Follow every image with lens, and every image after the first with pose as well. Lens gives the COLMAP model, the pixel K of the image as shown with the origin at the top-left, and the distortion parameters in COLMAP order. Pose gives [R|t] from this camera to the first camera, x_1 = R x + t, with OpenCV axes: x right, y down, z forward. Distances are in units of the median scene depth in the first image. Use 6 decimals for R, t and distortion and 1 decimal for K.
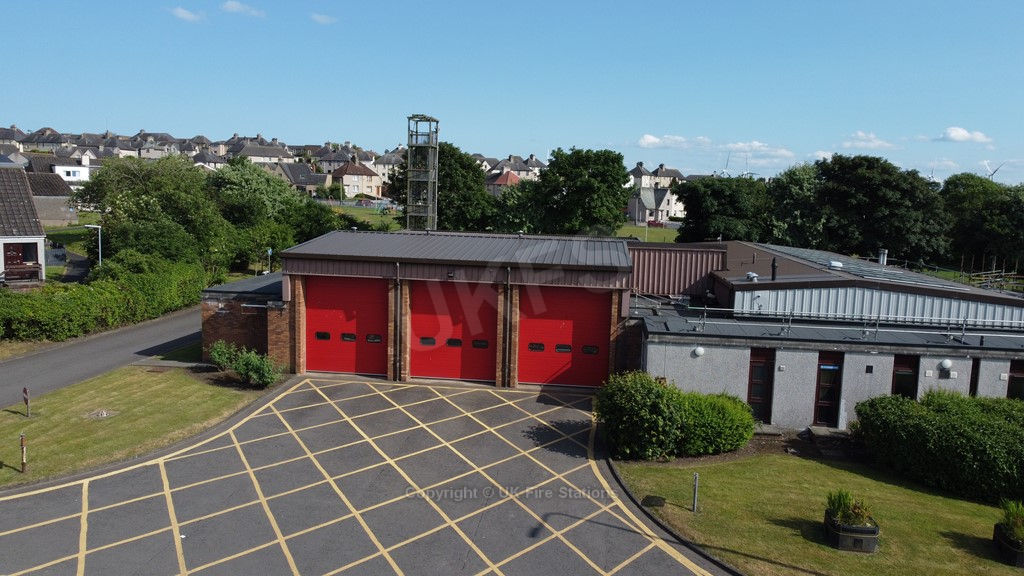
lens RADIAL K [[777.2, 0, 512.0], [0, 777.2, 288.0], [0, 0, 1]] dist [0.008392, -0.011671]
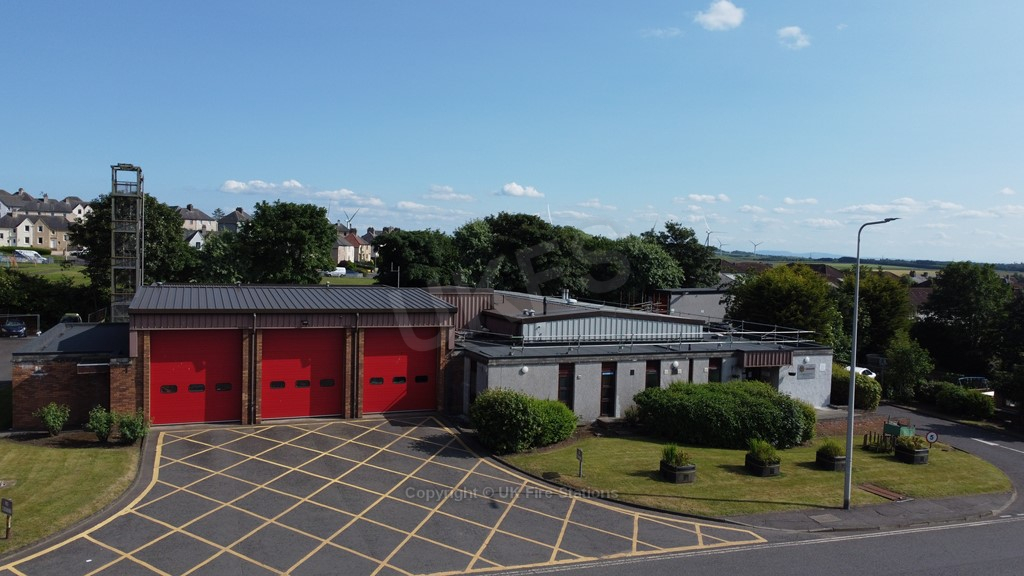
lens RADIAL K [[777.2, 0, 512.0], [0, 777.2, 288.0], [0, 0, 1]] dist [0.008392, -0.011671]
pose [[0.875971, -0.029428, 0.481466, -0.349718], [0.058097, 0.997308, -0.044745, 0.001199], [-0.478852, 0.067167, 0.875322, -0.125611]]
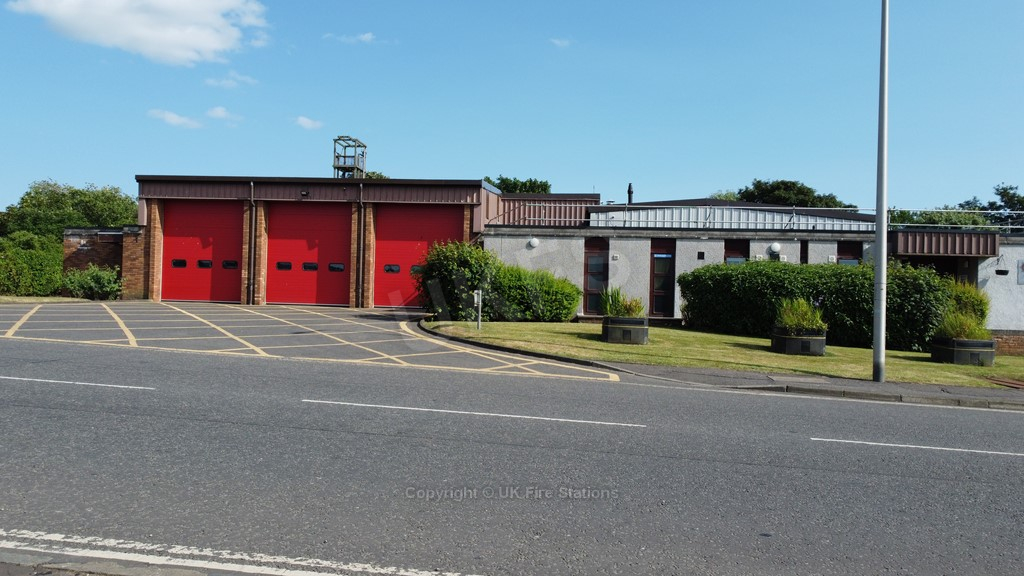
lens RADIAL K [[777.2, 0, 512.0], [0, 777.2, 288.0], [0, 0, 1]] dist [0.008392, -0.011671]
pose [[0.999803, -0.003292, 0.019562, 0.166442], [0.005893, 0.990902, -0.134458, 0.236522], [-0.018942, 0.134546, 0.990726, 0.016126]]
